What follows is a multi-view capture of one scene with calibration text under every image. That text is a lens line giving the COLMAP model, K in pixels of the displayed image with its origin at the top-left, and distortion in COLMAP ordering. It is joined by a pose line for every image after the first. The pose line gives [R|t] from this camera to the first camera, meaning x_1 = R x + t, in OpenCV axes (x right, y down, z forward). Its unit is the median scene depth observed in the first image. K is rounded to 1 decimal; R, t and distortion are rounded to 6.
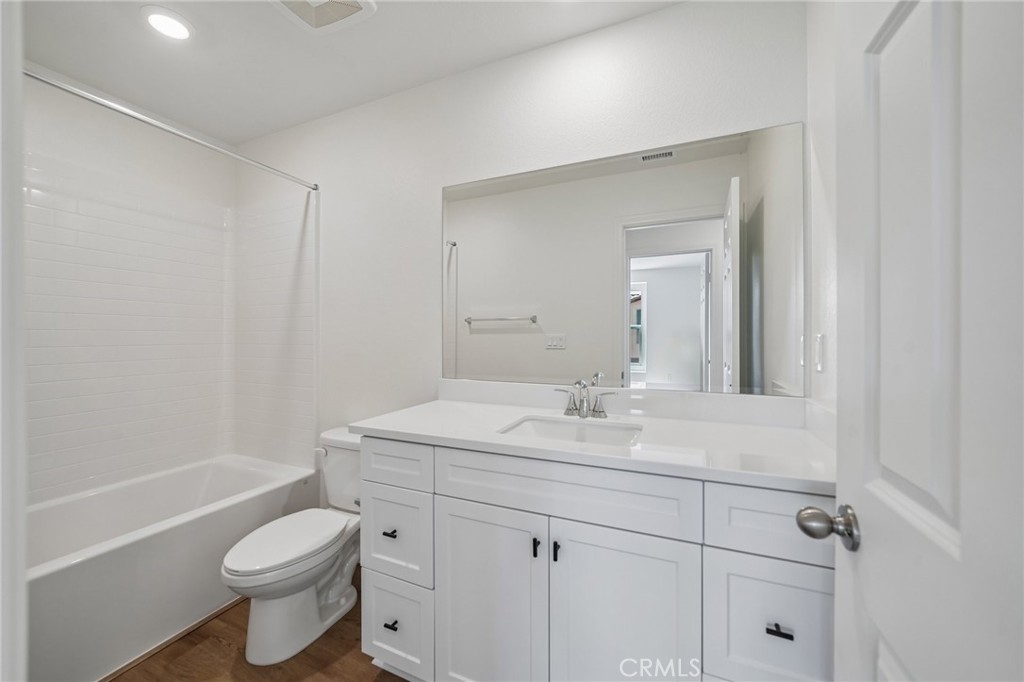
lens RADIAL K [[375.8, 0, 516.2], [0, 375.8, 343.7], [0, 0, 1]] dist [-0.004901, 0.000179]
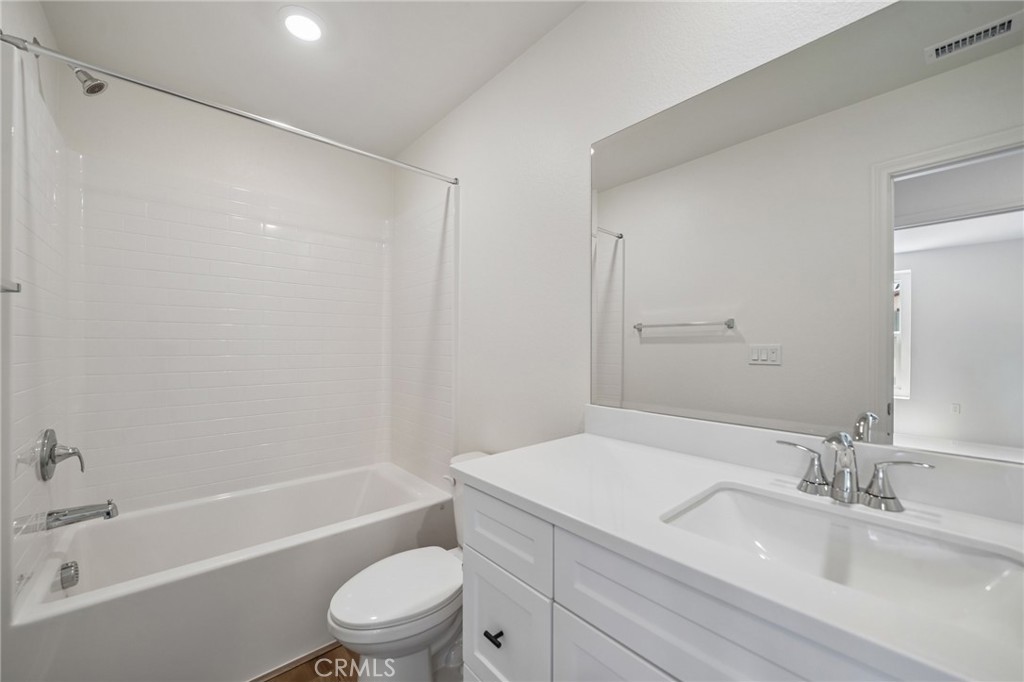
lens RADIAL K [[375.8, 0, 516.2], [0, 375.8, 343.7], [0, 0, 1]] dist [-0.004901, 0.000179]
pose [[0.894113, 0.001405, -0.447839, 0.002761], [-0.012986, 0.999656, -0.022791, -0.006810], [0.447653, 0.026193, 0.893824, 0.267187]]
